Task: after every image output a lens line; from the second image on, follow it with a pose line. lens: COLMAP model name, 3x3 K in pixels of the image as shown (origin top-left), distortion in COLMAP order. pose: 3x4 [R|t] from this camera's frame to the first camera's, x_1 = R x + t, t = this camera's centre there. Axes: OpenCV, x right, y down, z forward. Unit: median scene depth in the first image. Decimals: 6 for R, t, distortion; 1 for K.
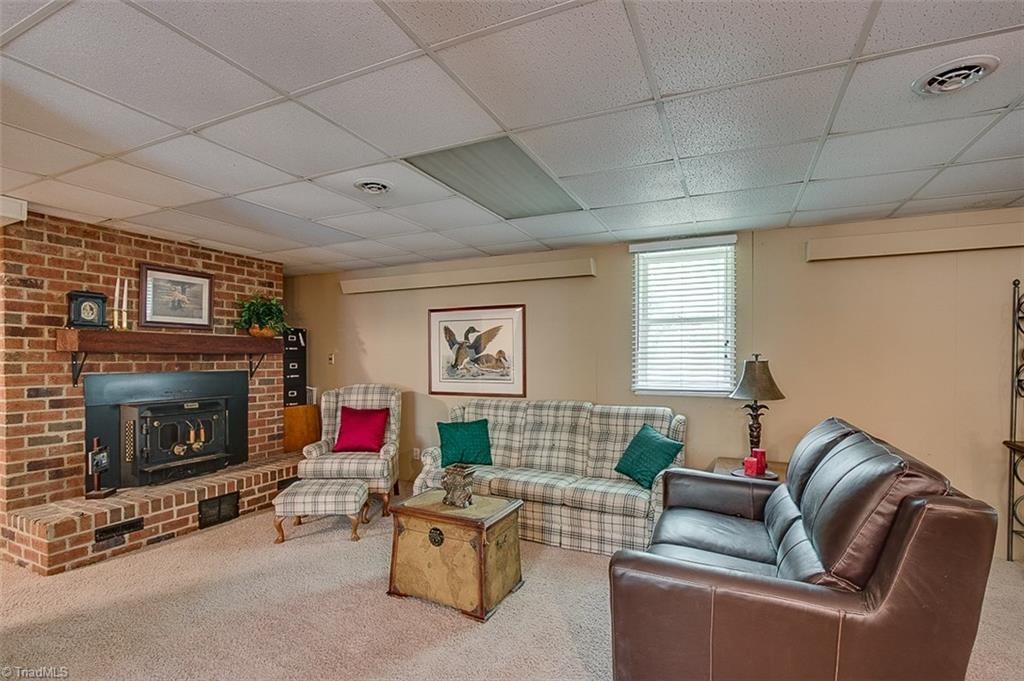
lens RADIAL K [[487.7, 0, 502.6], [0, 487.7, 364.5], [0, 0, 1]] dist [-0.006324, 0.000614]
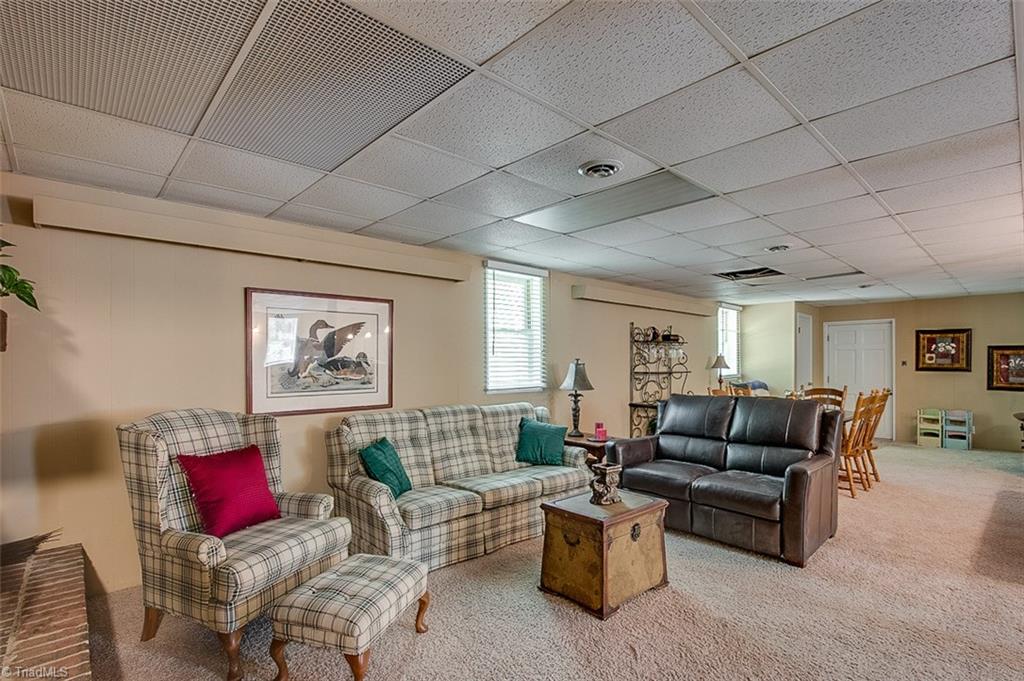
lens RADIAL K [[487.7, 0, 515.1], [0, 487.7, 364.0], [0, 0, 1]] dist [-0.006324, 0.000614]
pose [[0.378264, -0.004321, 0.925688, -0.672858], [0.015618, 0.999877, -0.001714, -0.004860], [-0.925566, 0.015106, 0.378284, 0.471087]]
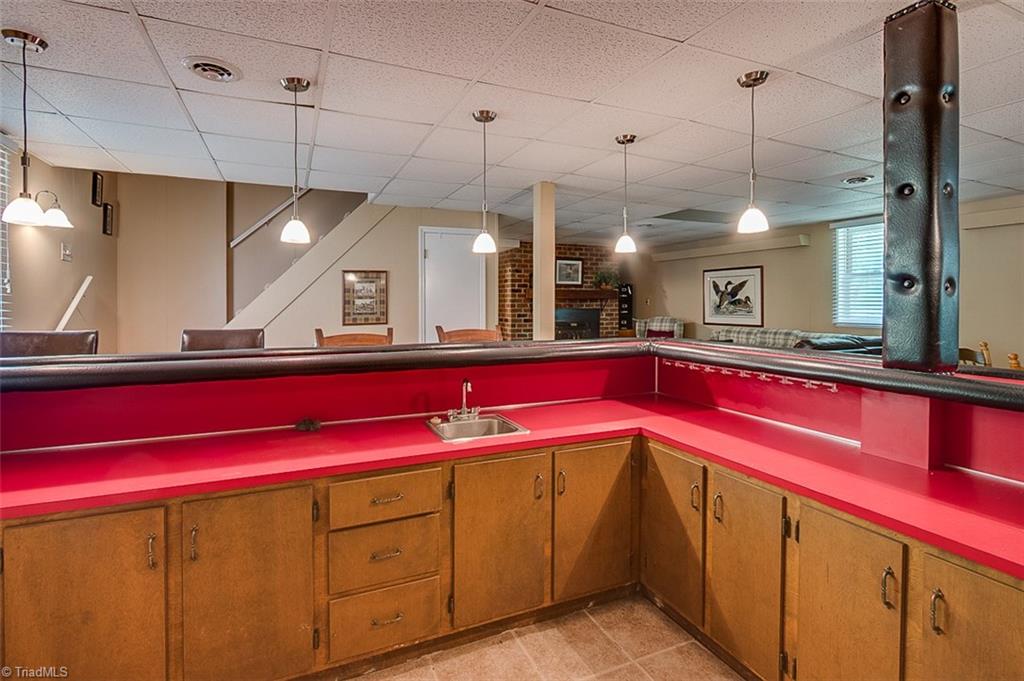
lens RADIAL K [[487.7, 0, 508.5], [0, 487.7, 306.7], [0, 0, 1]] dist [-0.006324, 0.000614]
pose [[0.768308, 0.005823, -0.640054, 0.407249], [-0.008085, 0.999967, -0.000607, 0.011092], [0.640030, 0.005641, 0.768330, -0.663401]]
